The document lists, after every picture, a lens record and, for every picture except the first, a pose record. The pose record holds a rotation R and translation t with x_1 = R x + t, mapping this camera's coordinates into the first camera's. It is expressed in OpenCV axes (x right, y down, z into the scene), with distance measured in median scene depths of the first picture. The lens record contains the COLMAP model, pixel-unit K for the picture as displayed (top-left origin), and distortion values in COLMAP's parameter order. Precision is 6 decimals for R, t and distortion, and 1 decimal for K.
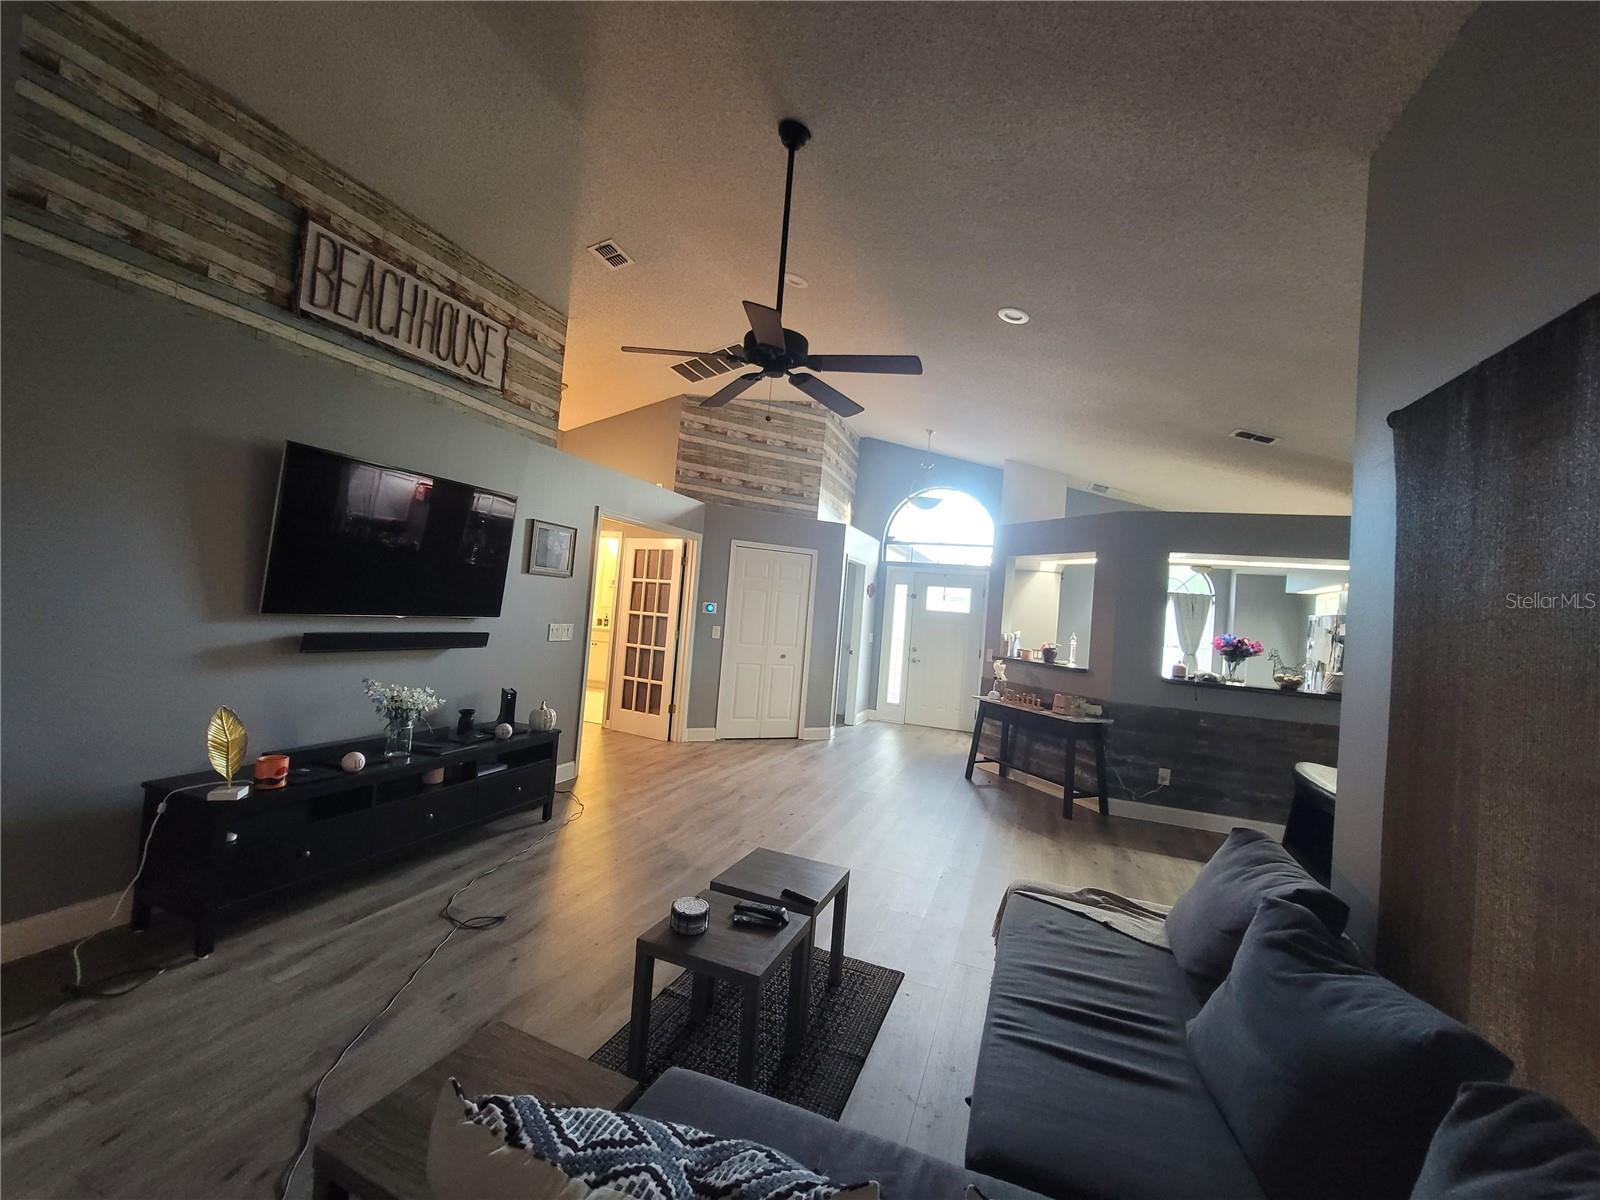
lens RADIAL K [[655.9, 0, 800.0], [0, 655.9, 587.9], [0, 0, 1]] dist [-0.003745, -0.000161]
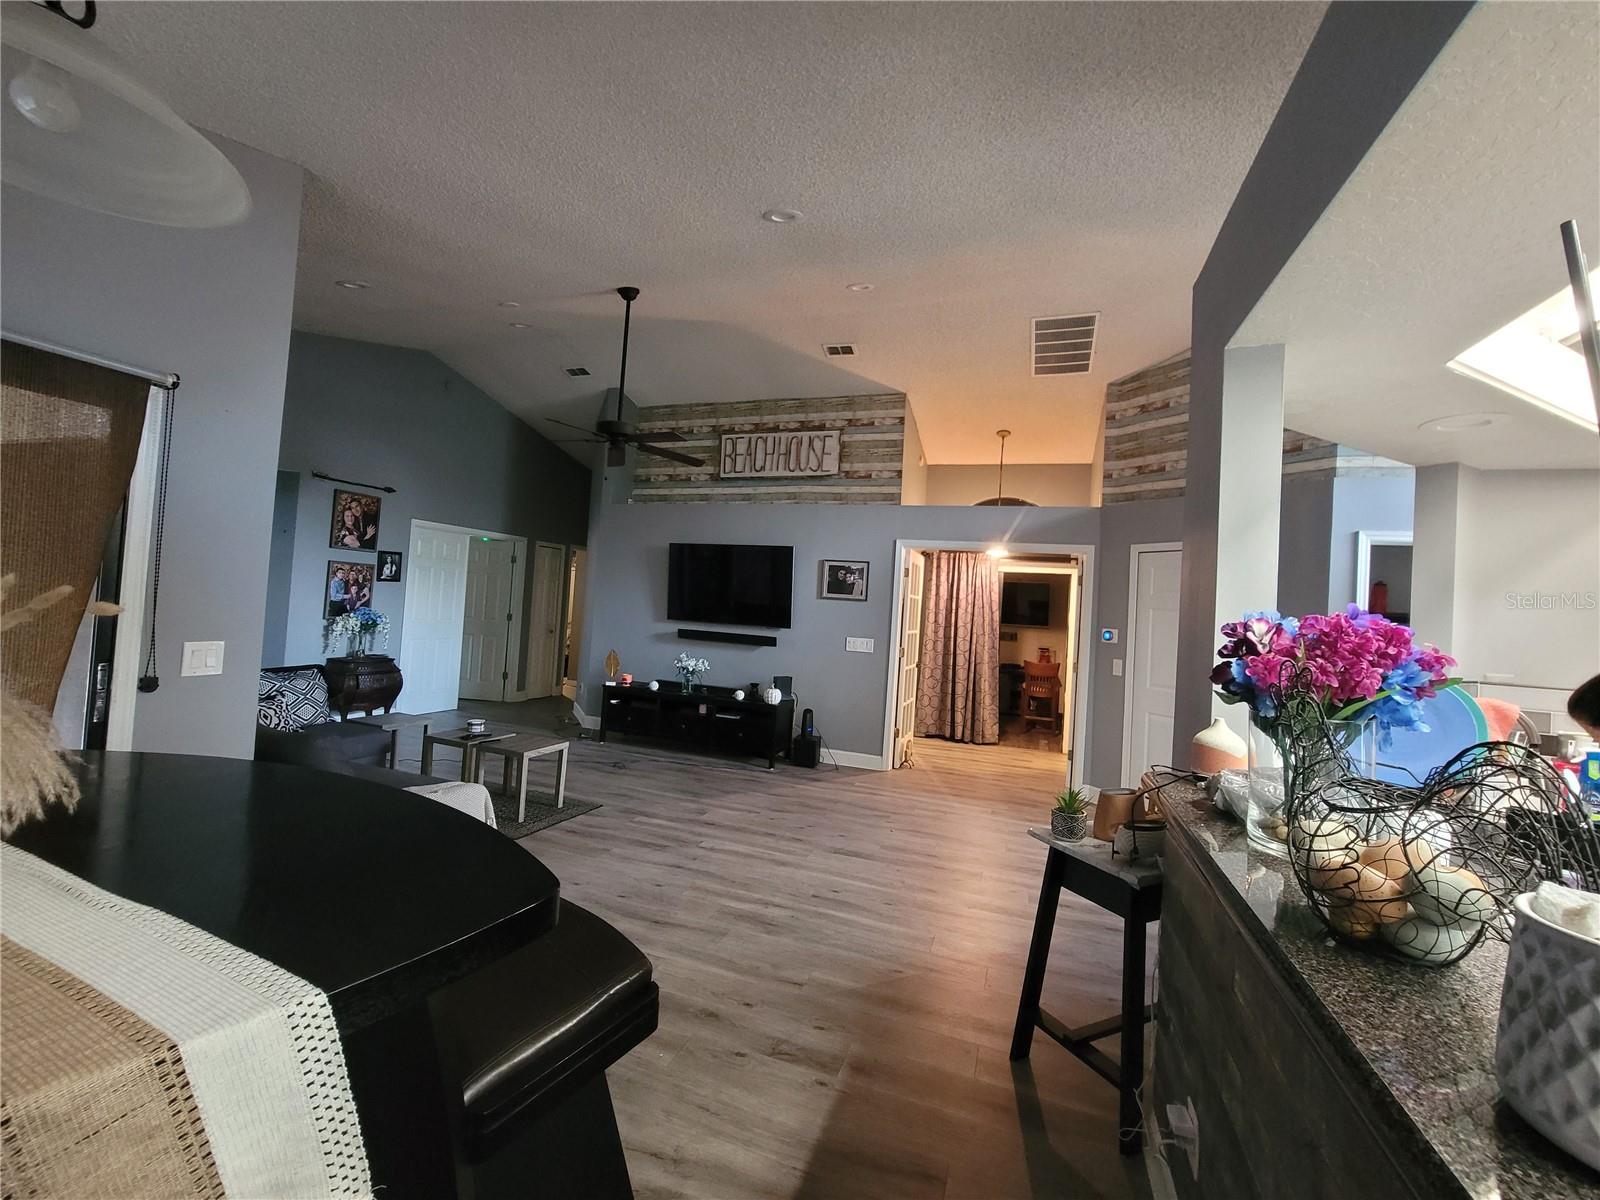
lens RADIAL K [[655.9, 0, 800.0], [0, 655.9, 587.9], [0, 0, 1]] dist [-0.003745, -0.000161]
pose [[0.016743, -0.106829, -0.994136, 1.048636], [-0.032419, 0.993695, -0.107328, 0.113972], [0.999334, 0.034026, 0.013174, 1.009644]]
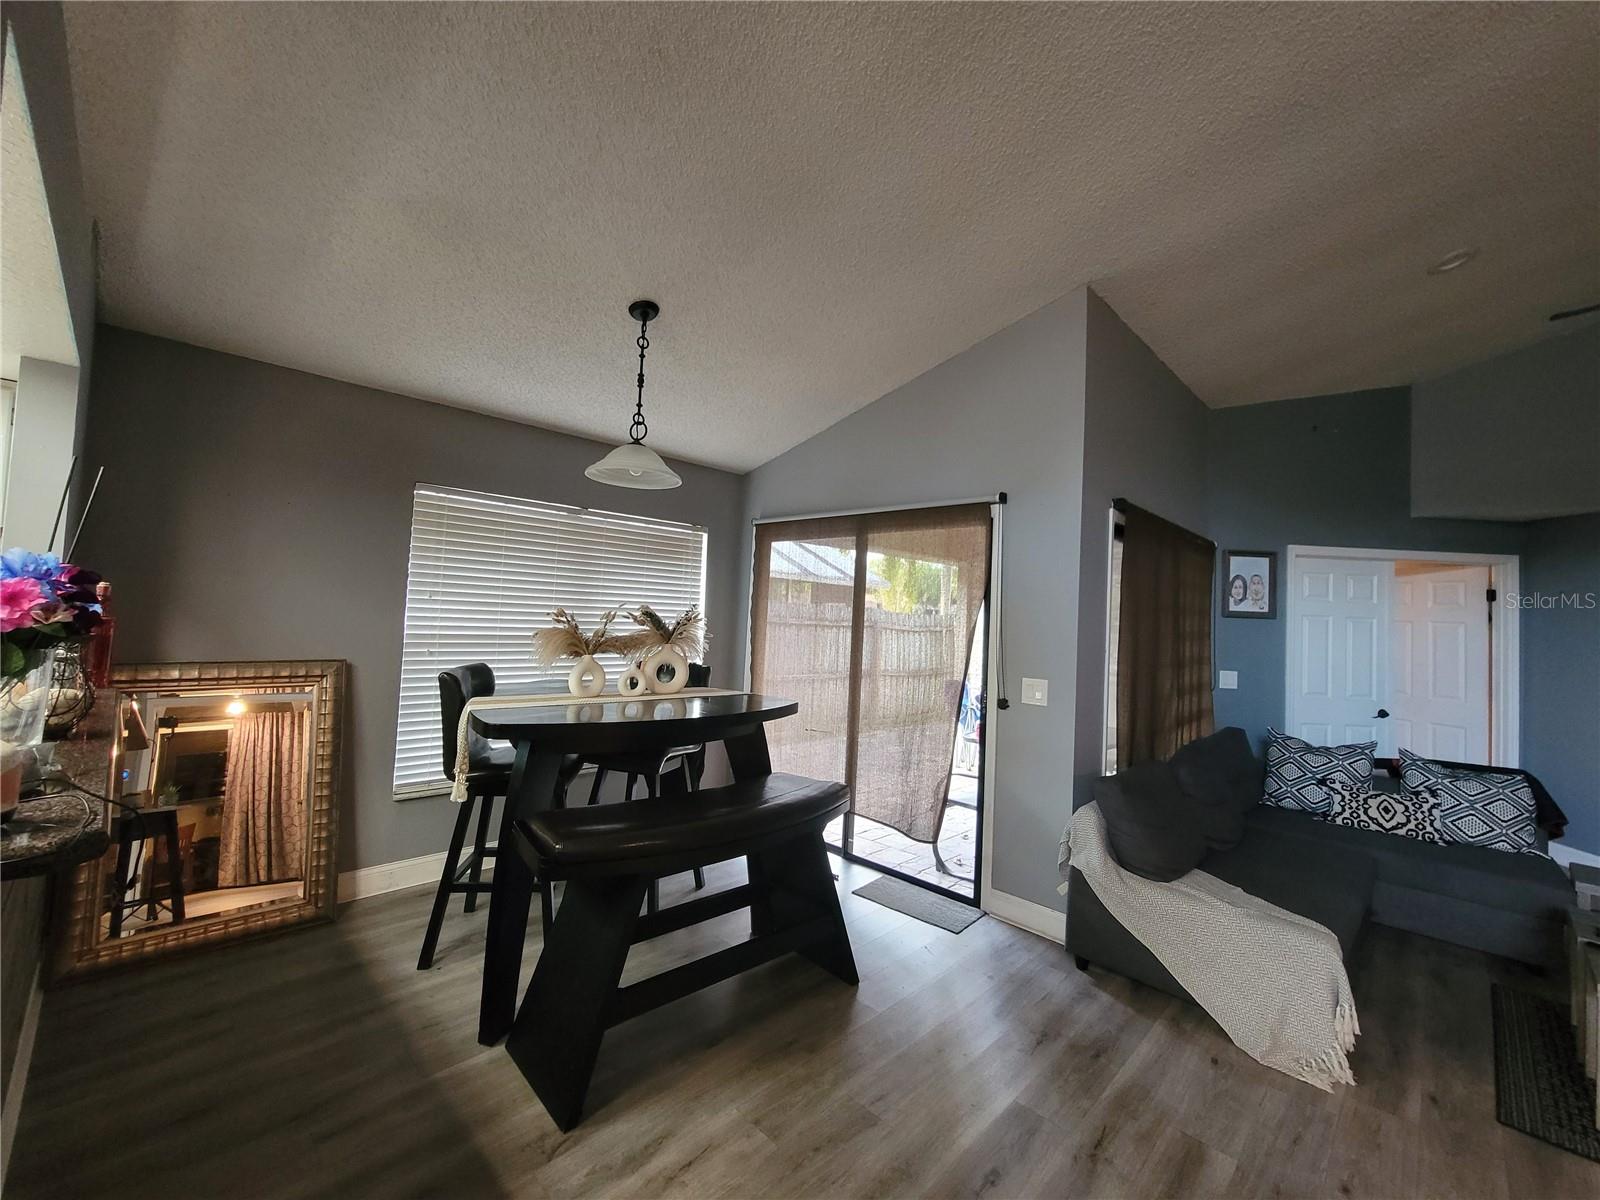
lens RADIAL K [[655.9, 0, 800.0], [0, 655.9, 587.9], [0, 0, 1]] dist [-0.003745, -0.000161]
pose [[-0.906443, -0.106826, 0.408593, 0.410120], [-0.131176, 0.990844, -0.031953, 0.071072], [-0.401439, -0.082561, -0.912157, 1.311565]]
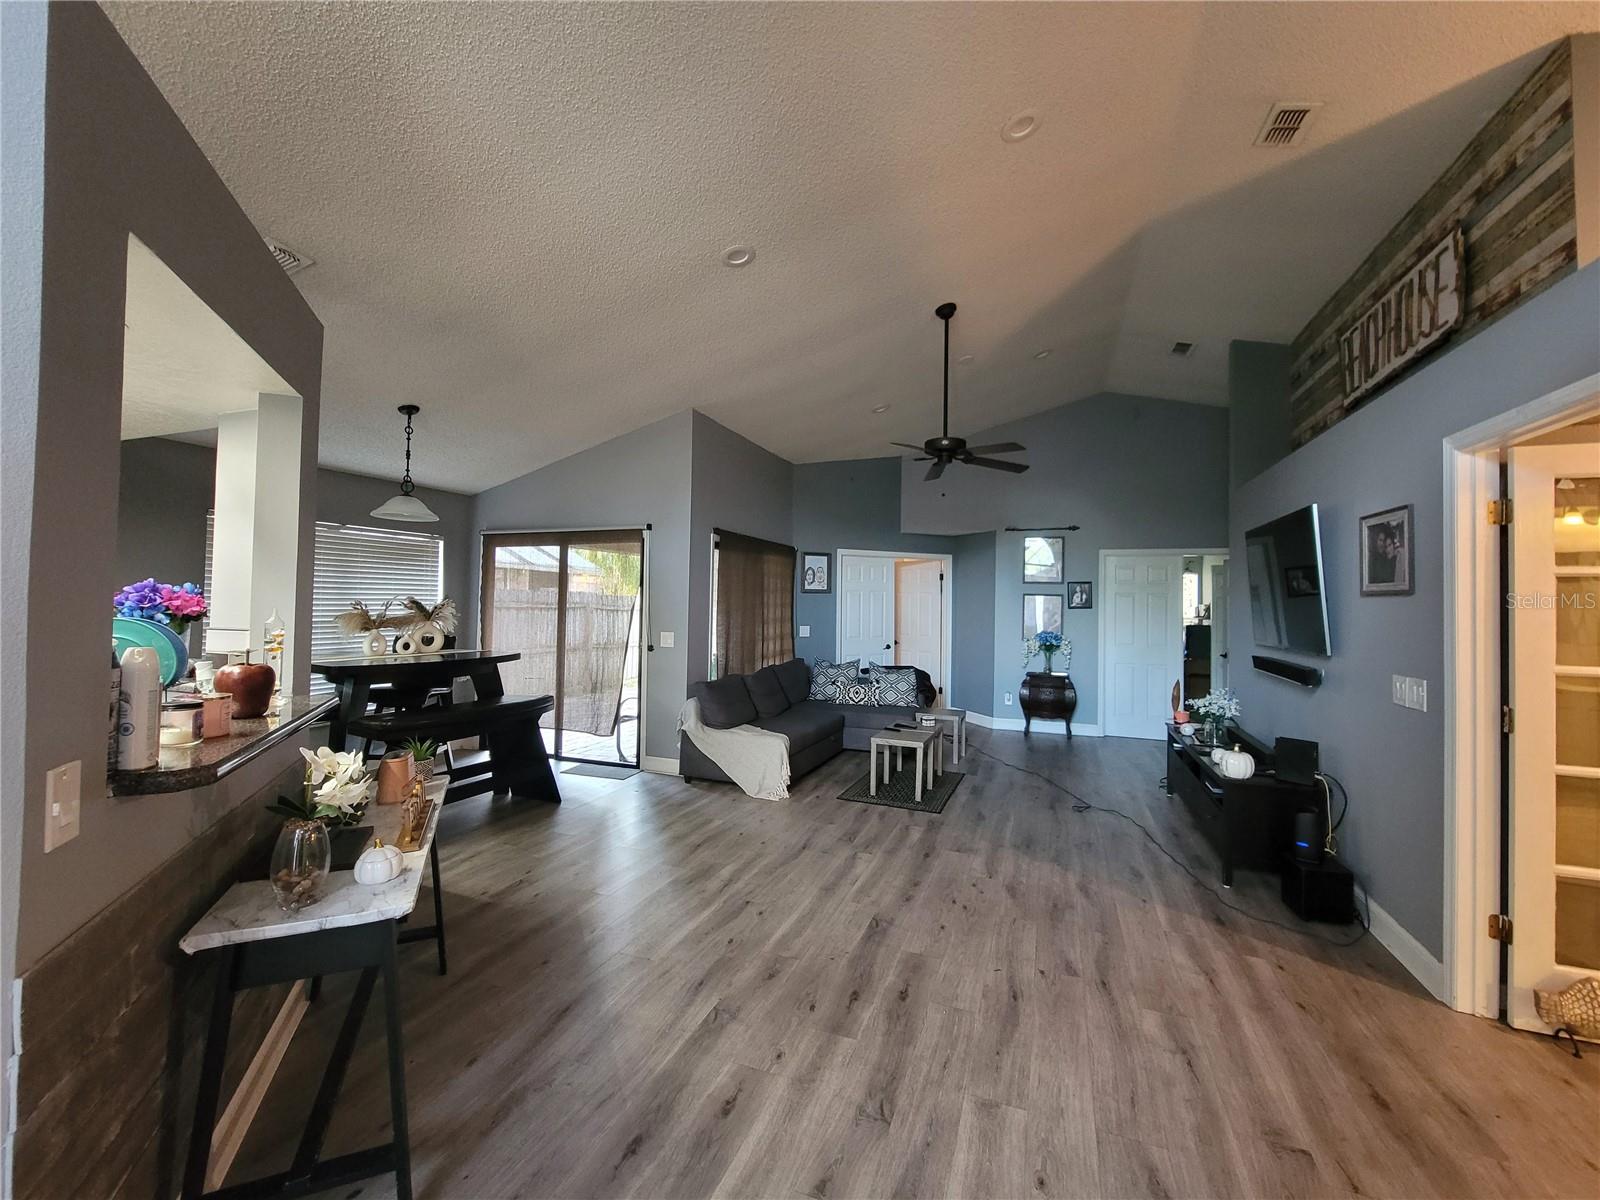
lens RADIAL K [[655.9, 0, 800.0], [0, 655.9, 587.9], [0, 0, 1]] dist [-0.003745, -0.000161]
pose [[-0.995284, -0.096317, 0.011531, 0.187206], [-0.096774, 0.994067, -0.049651, 0.066225], [-0.006681, -0.050533, -0.998700, 1.832637]]
